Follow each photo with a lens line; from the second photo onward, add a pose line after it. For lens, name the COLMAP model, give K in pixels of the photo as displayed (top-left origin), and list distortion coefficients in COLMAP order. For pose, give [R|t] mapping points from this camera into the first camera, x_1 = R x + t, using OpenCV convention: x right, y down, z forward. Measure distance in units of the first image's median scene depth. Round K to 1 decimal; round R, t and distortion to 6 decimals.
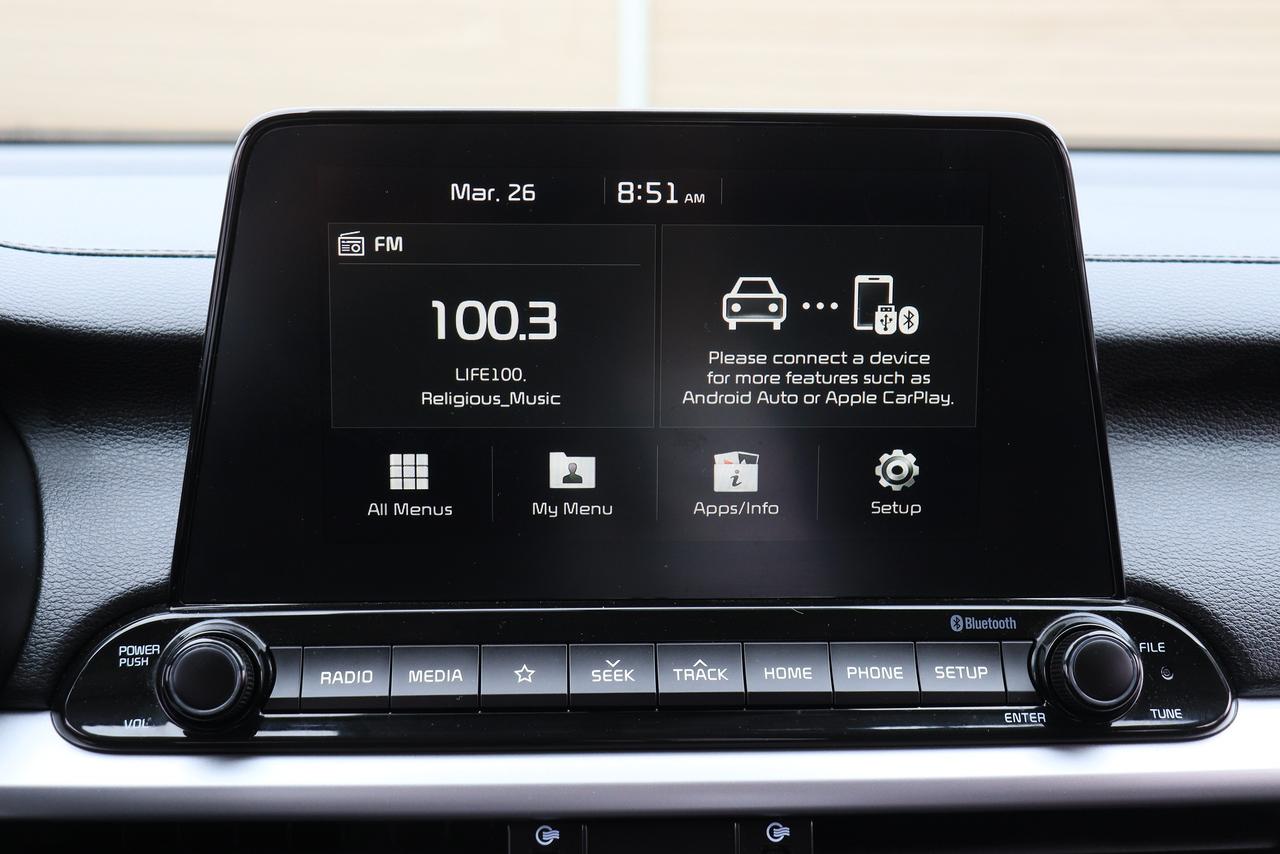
lens RADIAL K [[2172.4, 0, 643.4], [0, 2172.4, 426.0], [0, 0, 1]] dist [0.105001, 0.000000]
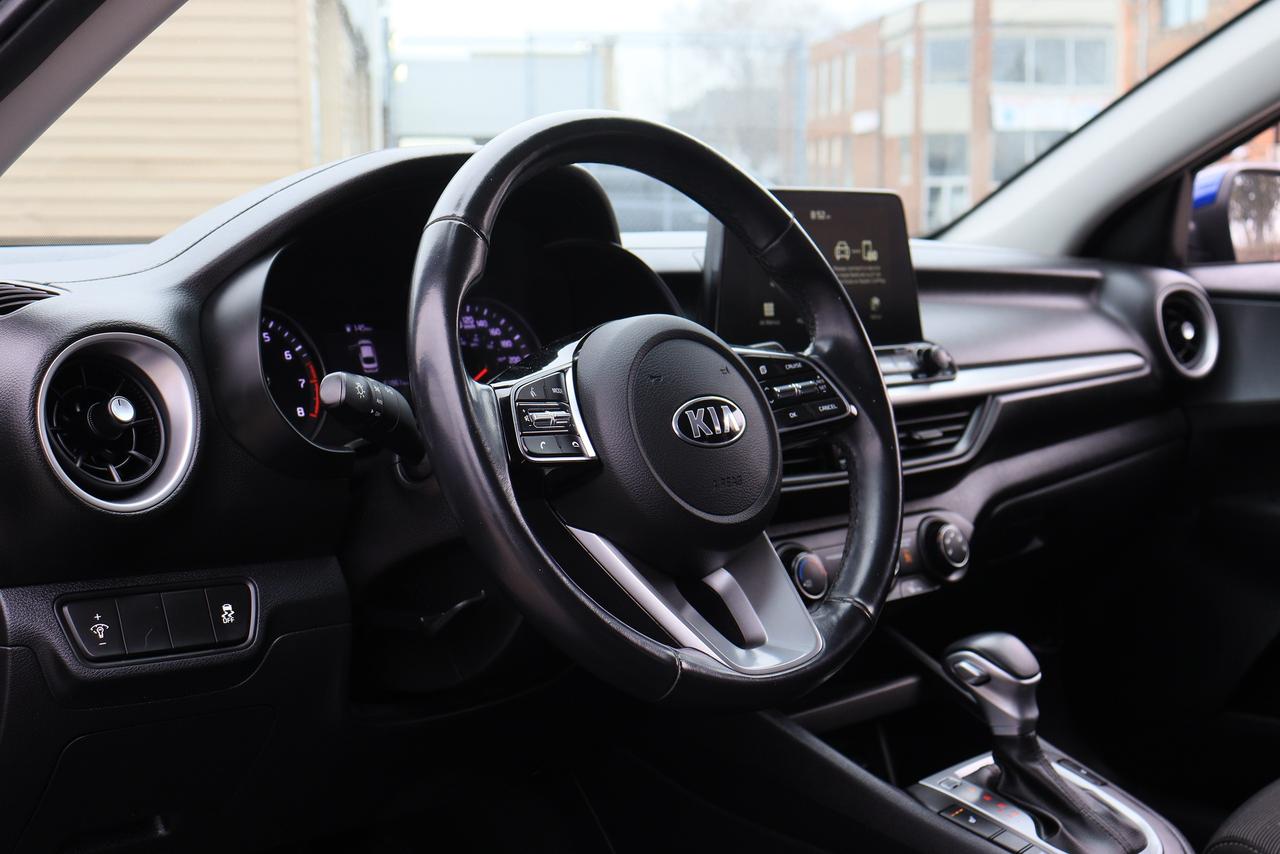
lens RADIAL K [[1697.8, 0, 646.3], [0, 1697.8, 426.4], [0, 0, 1]] dist [0.013172, 0.000000]
pose [[0.767516, -0.087324, 0.635055, -1.716220], [0.166455, 0.983845, -0.065890, 0.301859], [-0.619042, 0.156280, 0.769652, -0.650277]]
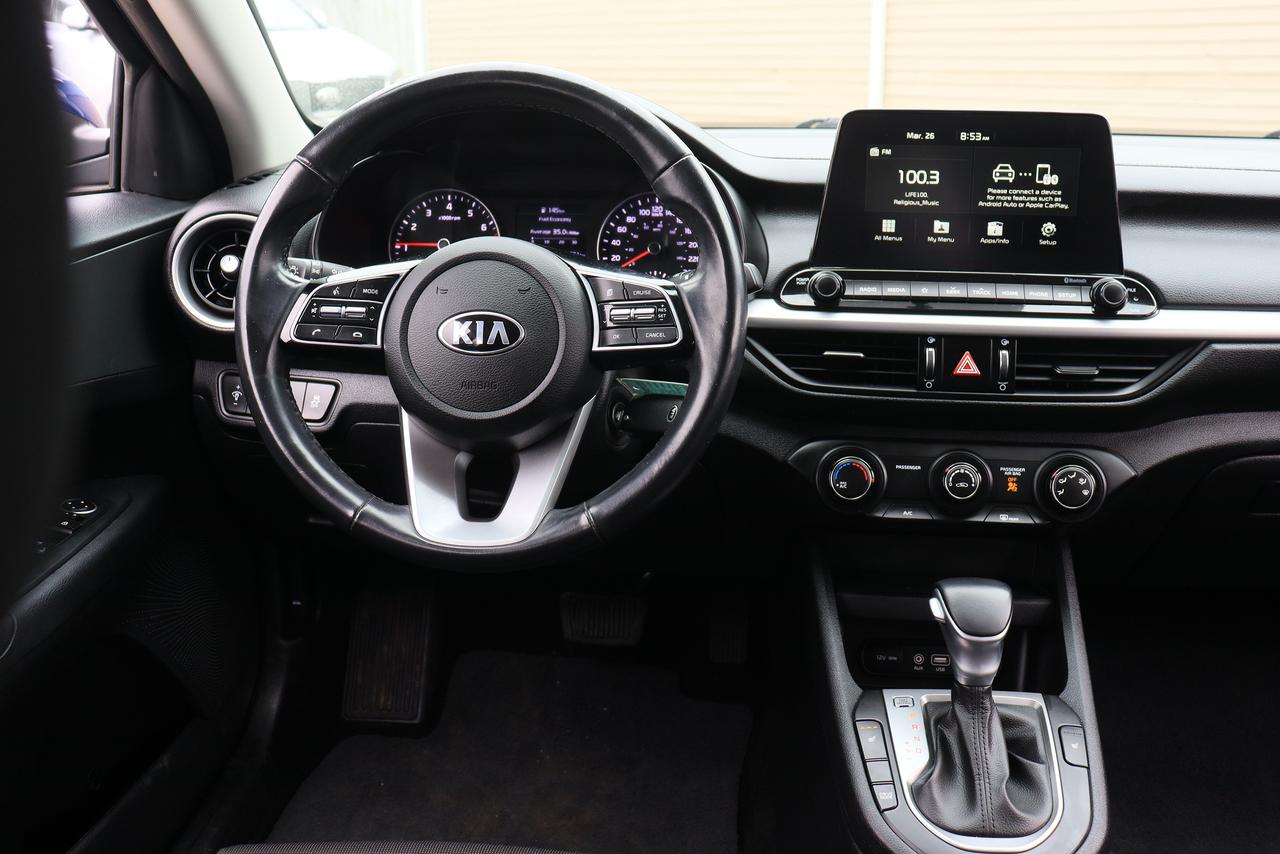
lens RADIAL K [[1278.9, 0, 642.1], [0, 1278.9, 425.3], [0, 0, 1]] dist [-0.072466, 0.000000]
pose [[0.983145, 0.040337, -0.178320, -0.118207], [-0.030707, 0.997934, 0.056436, 0.214619], [0.180228, -0.050009, 0.982353, -0.878490]]
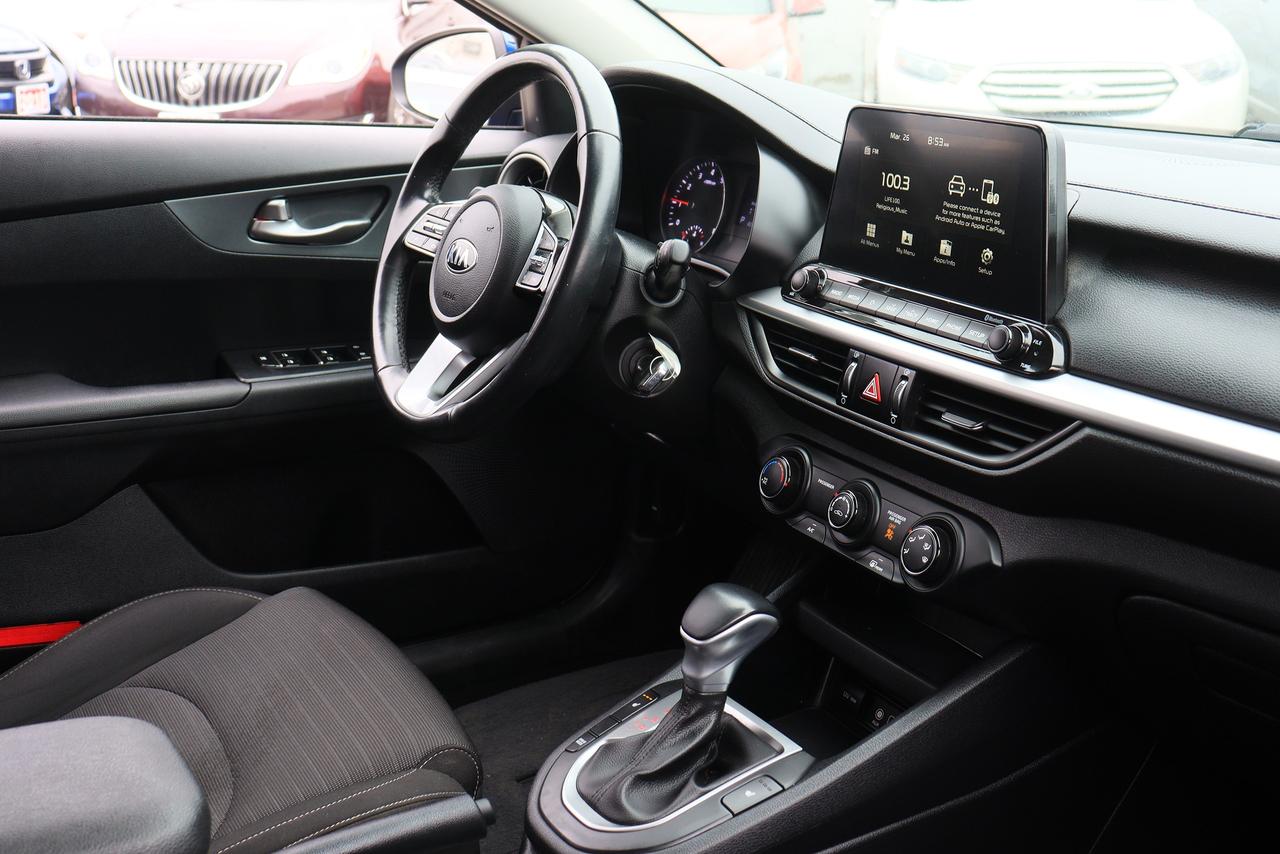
lens RADIAL K [[1437.7, 0, 638.6], [0, 1437.7, 415.9], [0, 0, 1]] dist [-0.049363, 0.000000]
pose [[0.439649, 0.243822, -0.864442, 1.486327], [-0.217656, 0.962683, 0.160833, 0.019235], [0.871398, 0.117441, 0.476312, -0.165680]]
